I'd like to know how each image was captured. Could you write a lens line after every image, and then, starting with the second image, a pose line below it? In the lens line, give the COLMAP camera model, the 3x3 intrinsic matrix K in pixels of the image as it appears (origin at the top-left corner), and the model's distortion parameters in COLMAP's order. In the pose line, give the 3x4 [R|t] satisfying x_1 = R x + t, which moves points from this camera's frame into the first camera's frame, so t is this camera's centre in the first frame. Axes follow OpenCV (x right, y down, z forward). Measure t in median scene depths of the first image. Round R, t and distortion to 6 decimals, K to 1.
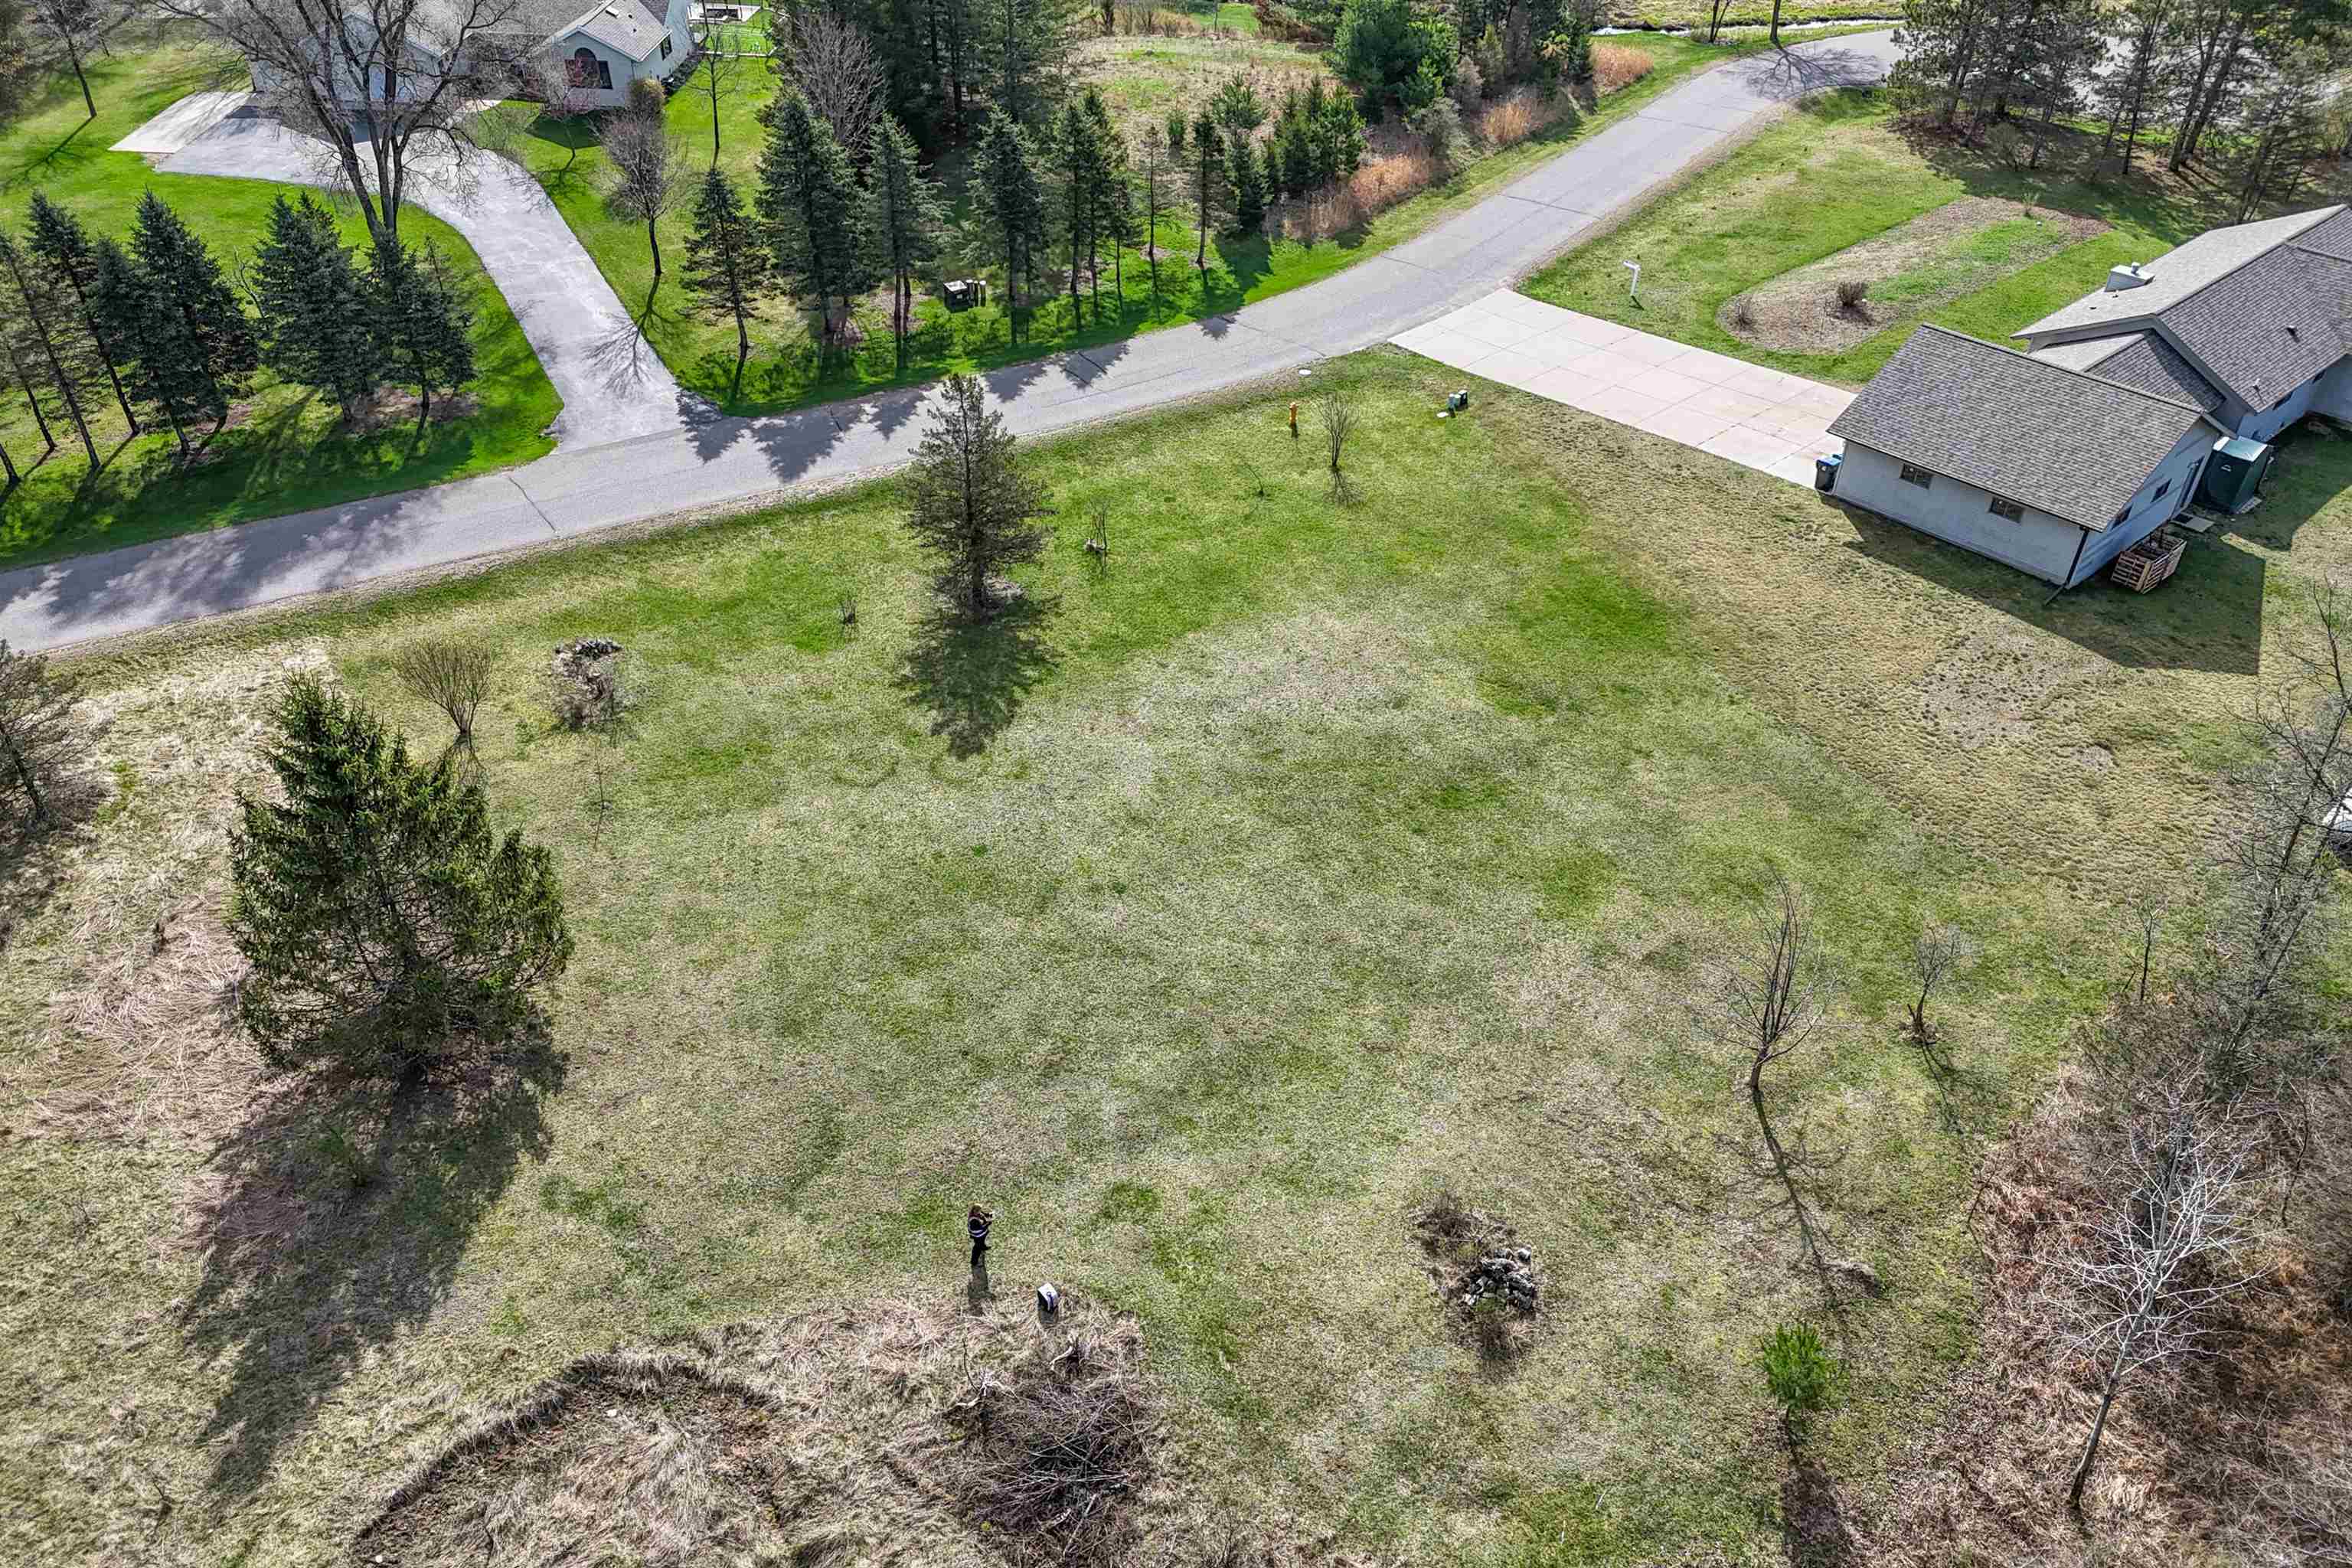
lens RADIAL K [[1746.3, 0, 1164.7], [0, 1746.3, 775.8], [0, 0, 1]] dist [0.054755, -0.028037]
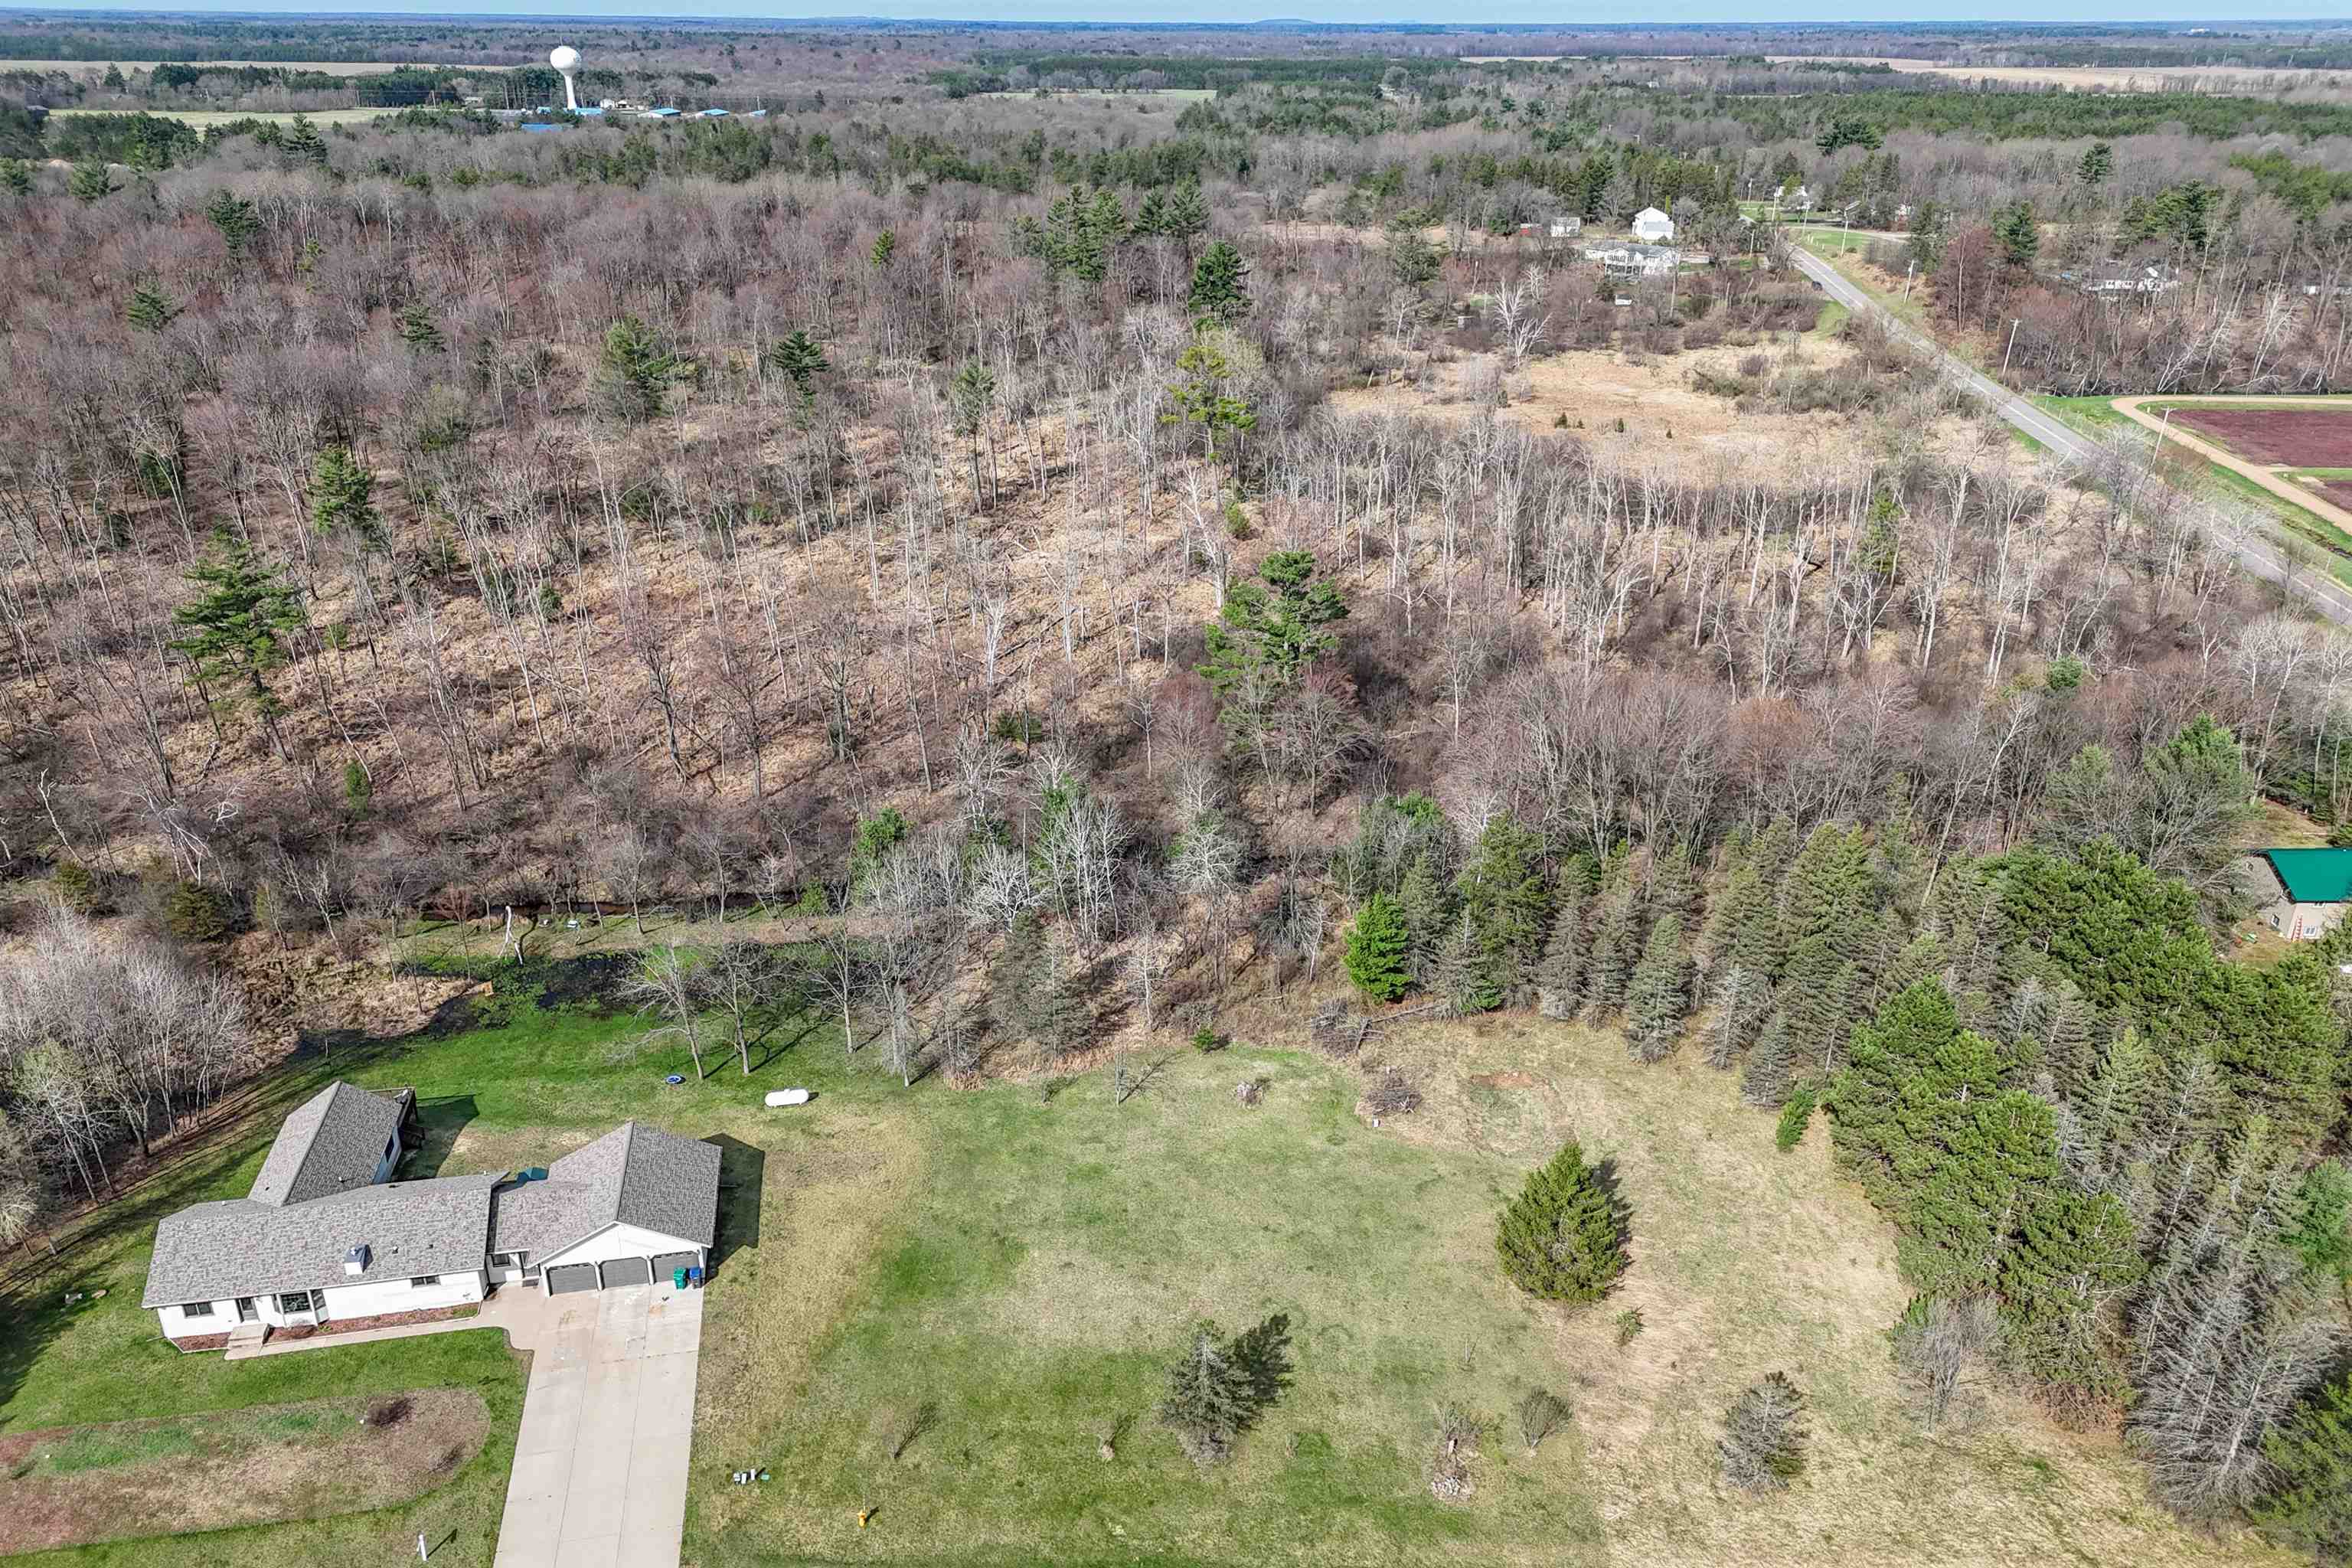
lens RADIAL K [[1773.2, 0, 1171.2], [0, 1773.2, 861.4], [0, 0, 1]] dist [0.056219, -0.042205]
pose [[-0.855872, -0.237191, 0.459591, -0.765121], [0.302693, 0.490815, 0.816993, -1.843808], [-0.419358, 0.838356, -0.348279, 1.276574]]
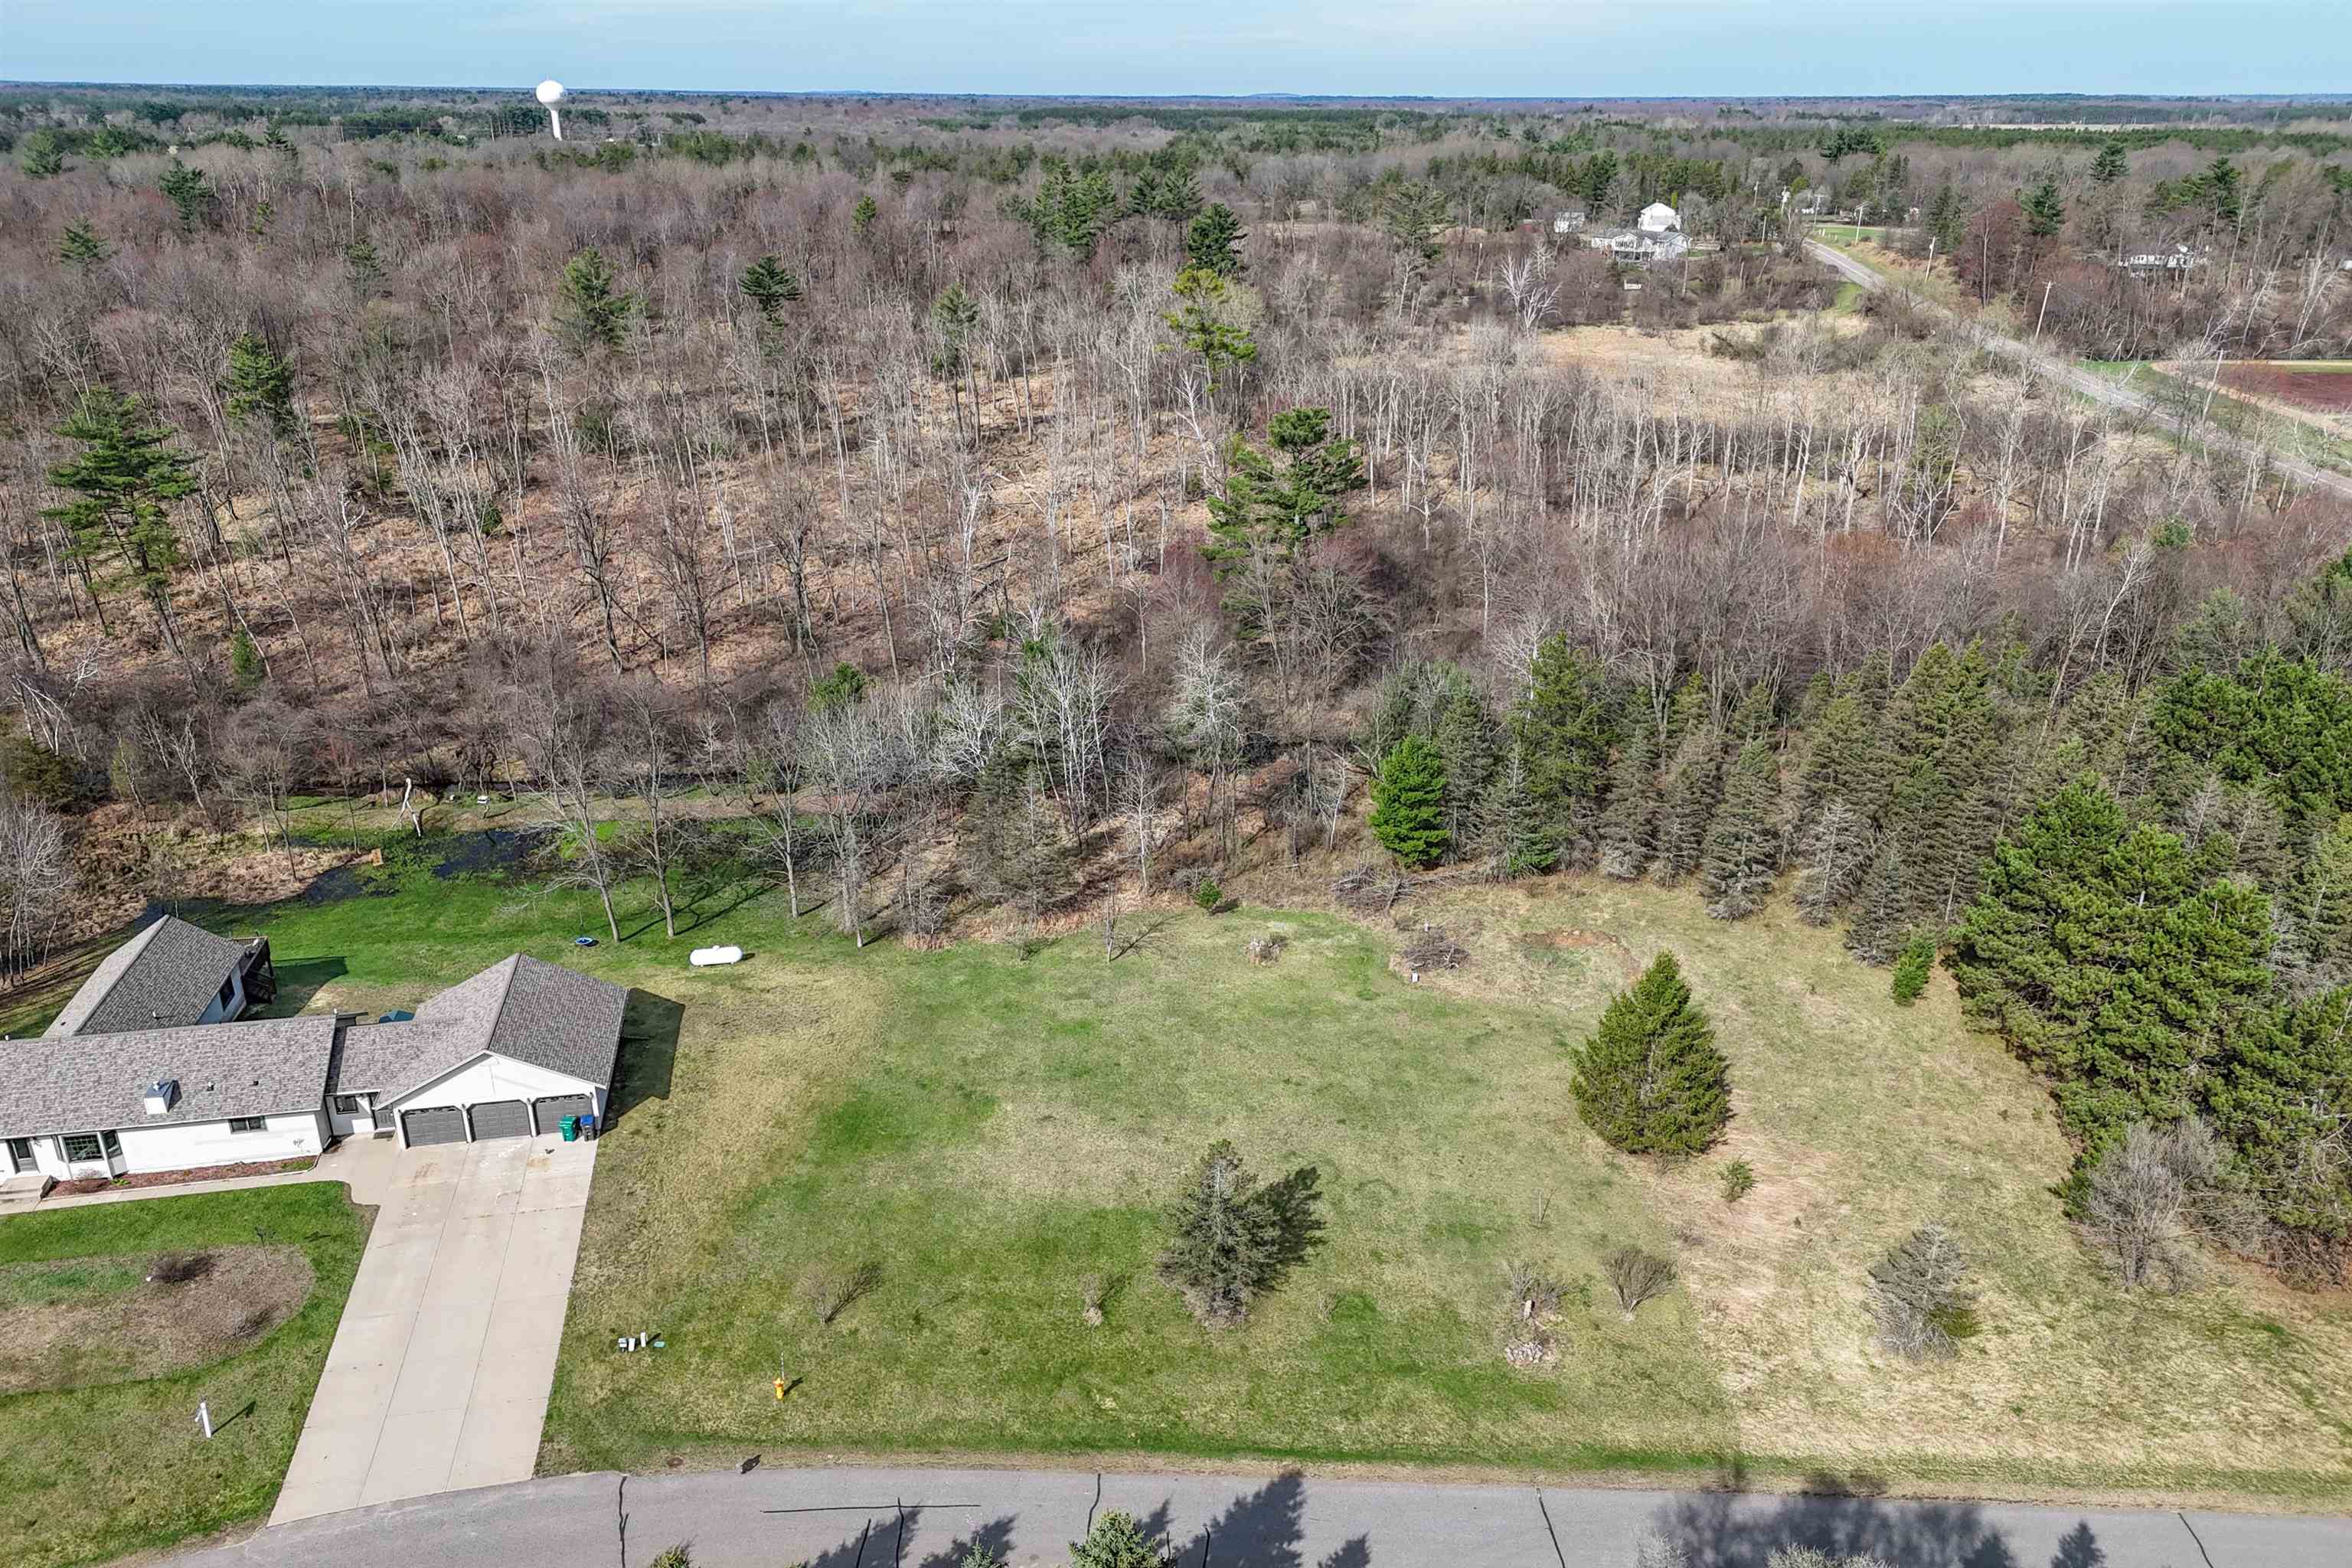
lens RADIAL K [[1764.7, 0, 1171.8], [0, 1764.7, 881.5], [0, 0, 1]] dist [0.071654, -0.071525]
pose [[-0.858537, -0.221180, 0.462594, -0.660401], [0.299181, 0.516599, 0.802257, -1.414738], [-0.416419, 0.827167, -0.377347, 1.395036]]
